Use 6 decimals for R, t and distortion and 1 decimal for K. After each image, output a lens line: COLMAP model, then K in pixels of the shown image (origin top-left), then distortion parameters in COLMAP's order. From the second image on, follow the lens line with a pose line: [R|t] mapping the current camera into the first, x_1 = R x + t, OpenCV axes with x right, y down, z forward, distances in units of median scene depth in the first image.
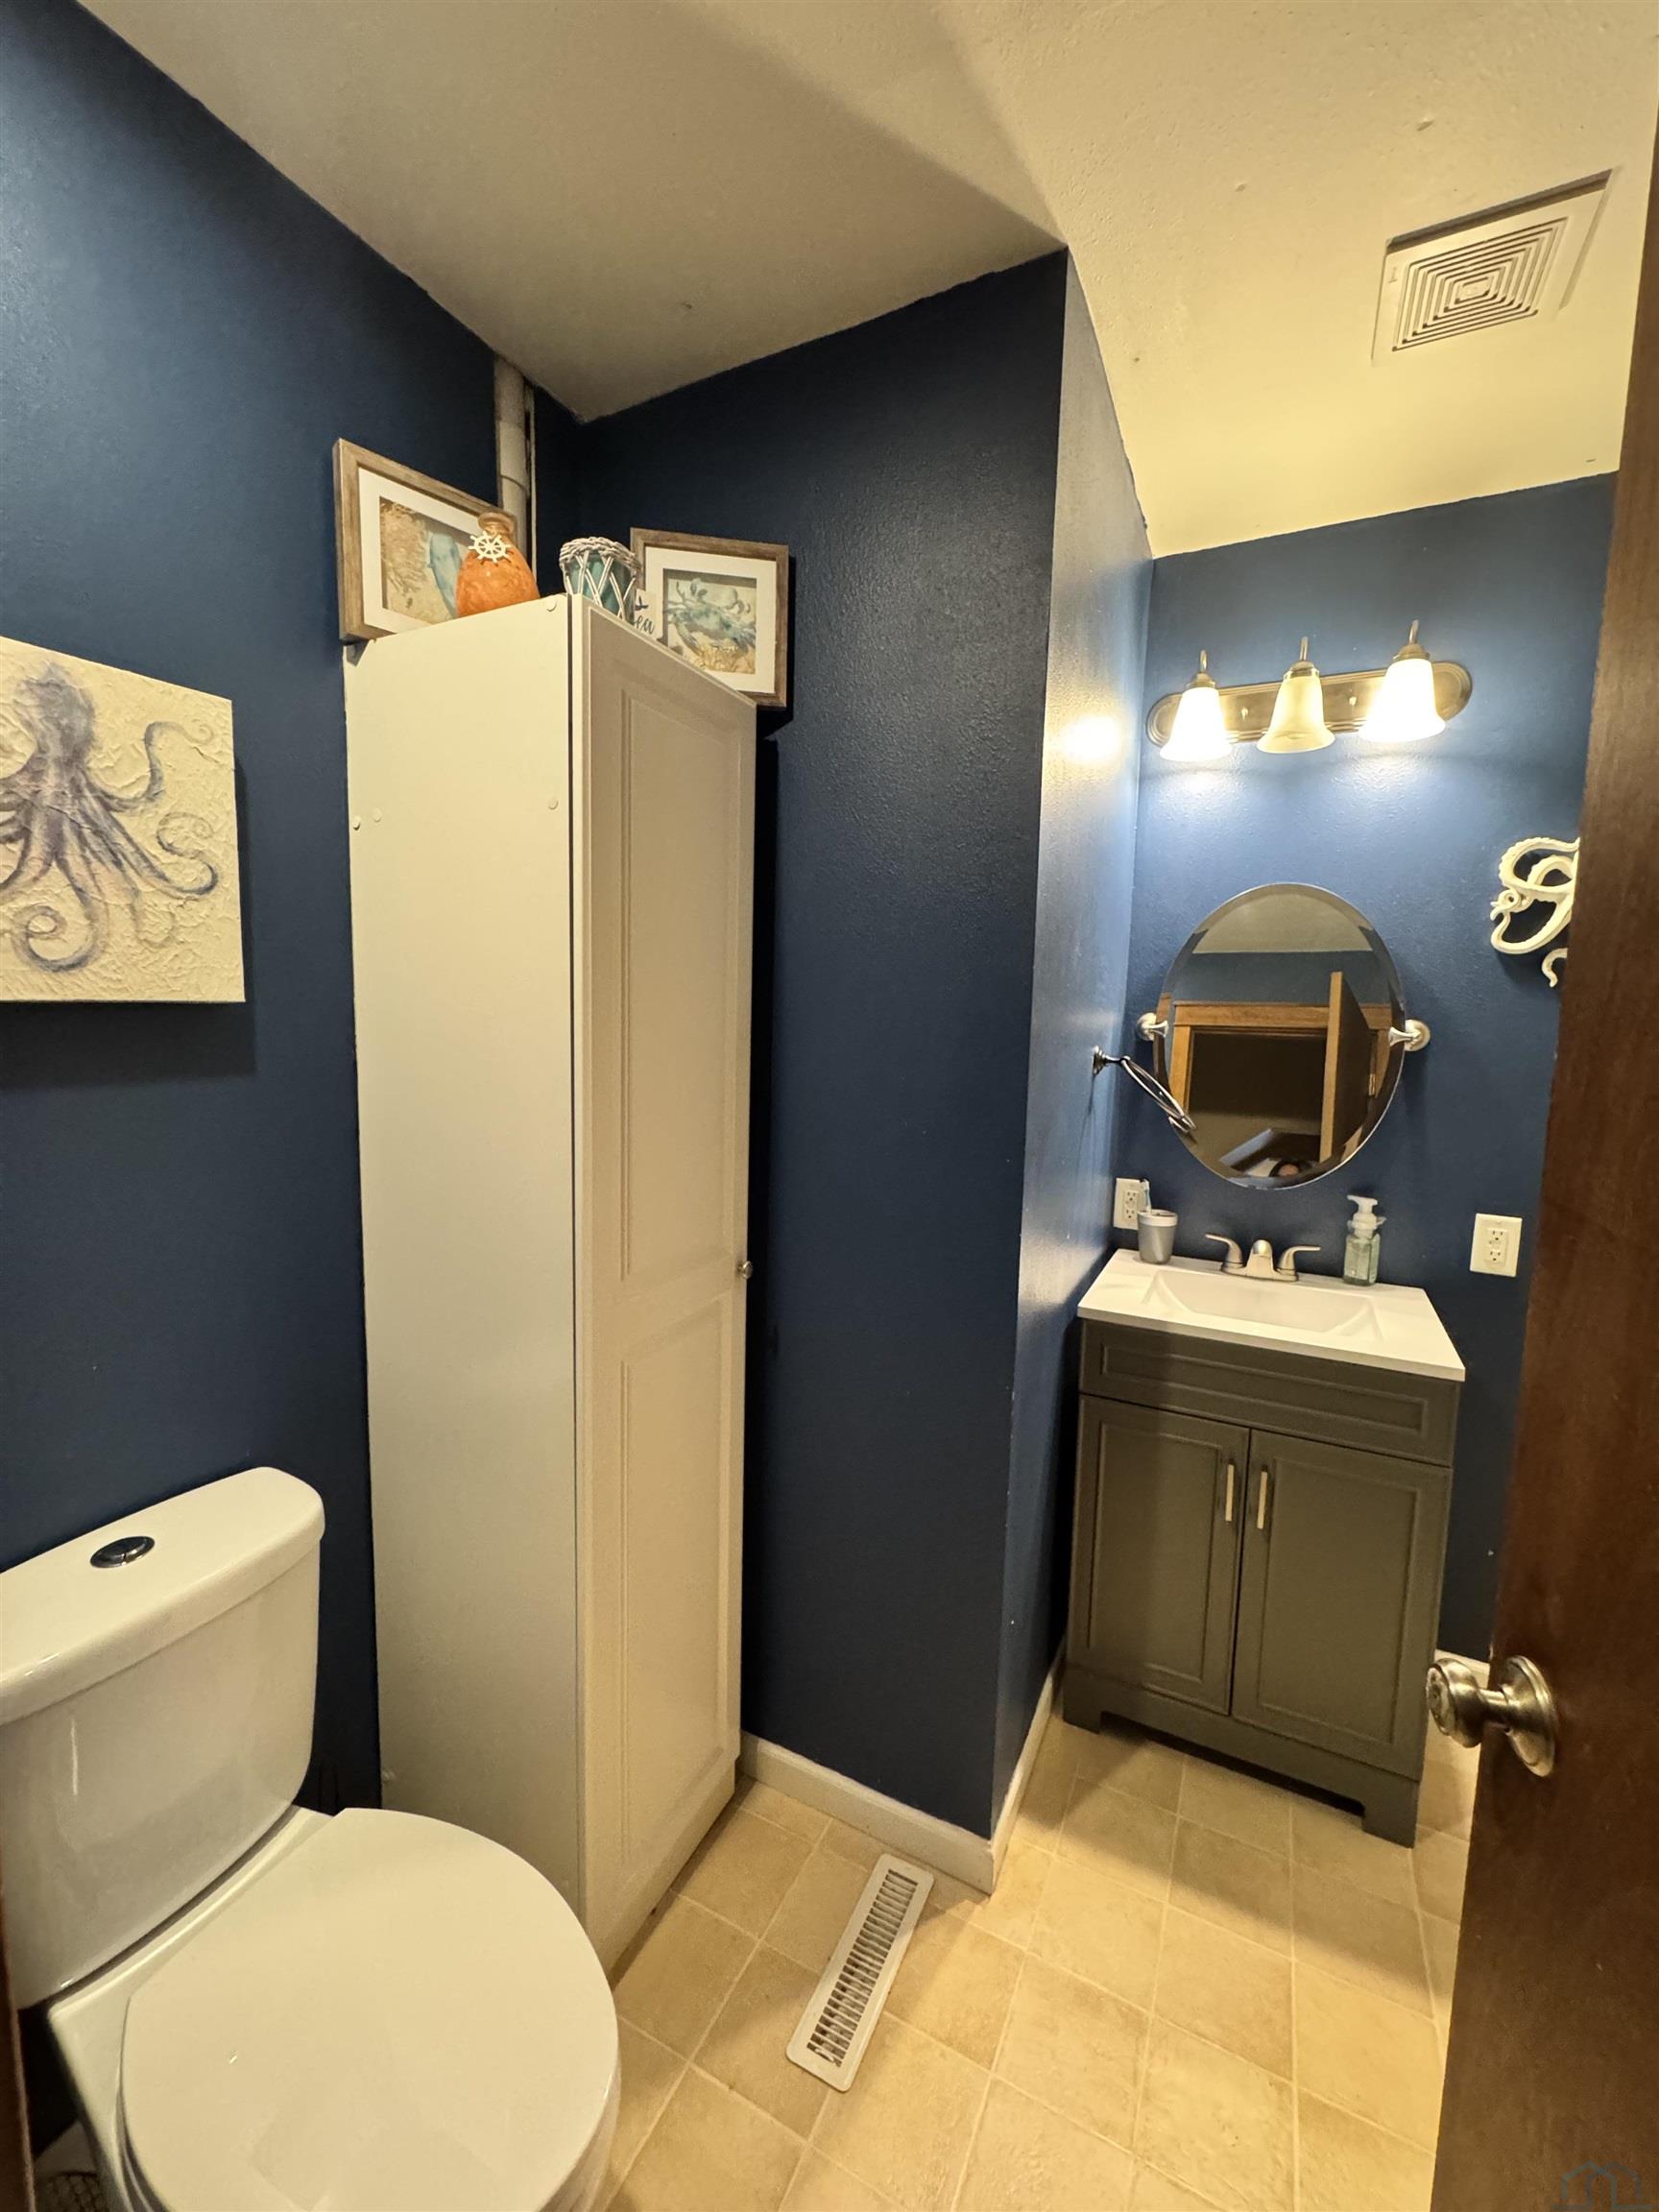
lens RADIAL K [[878.8, 0, 829.5], [0, 878.8, 1106.0], [0, 0, 1]] dist [-0.002260, -0.000209]
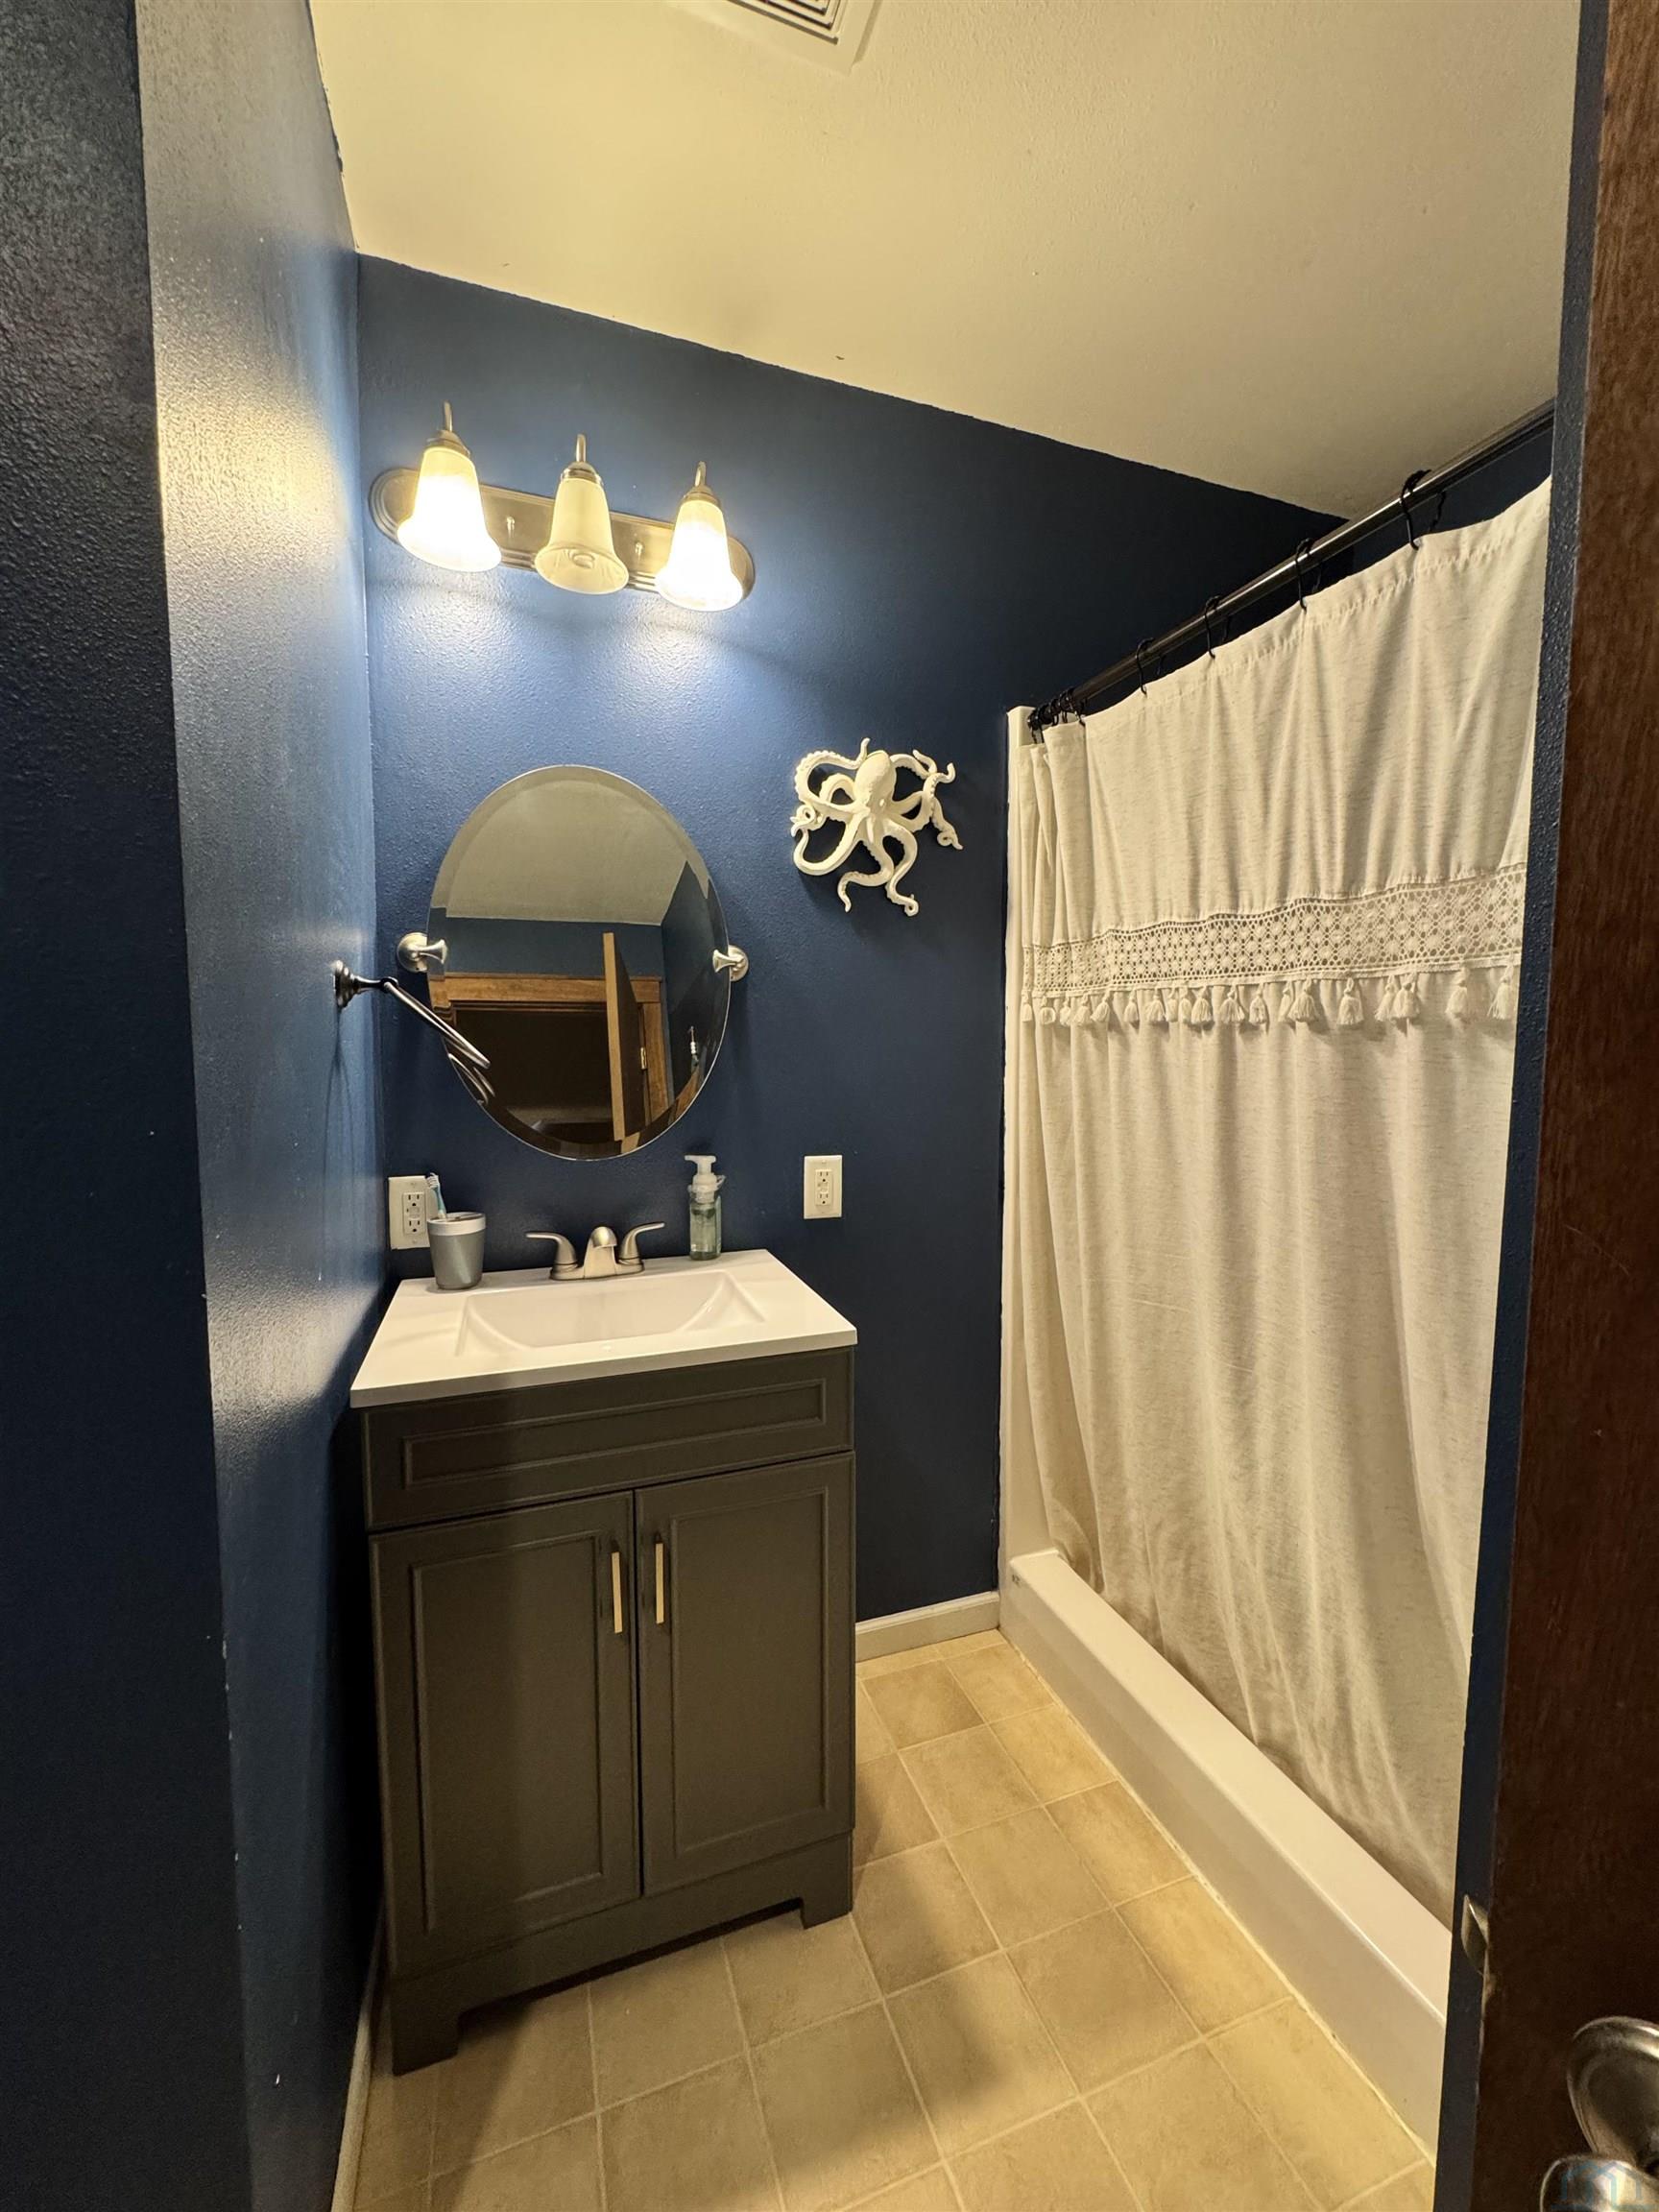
lens RADIAL K [[878.8, 0, 829.5], [0, 878.8, 1106.0], [0, 0, 1]] dist [-0.002260, -0.000209]
pose [[0.686540, -0.077617, 0.722938, 0.089584], [0.091126, 0.995631, 0.020356, 0.053139], [-0.721359, 0.051903, 0.690613, 0.339325]]
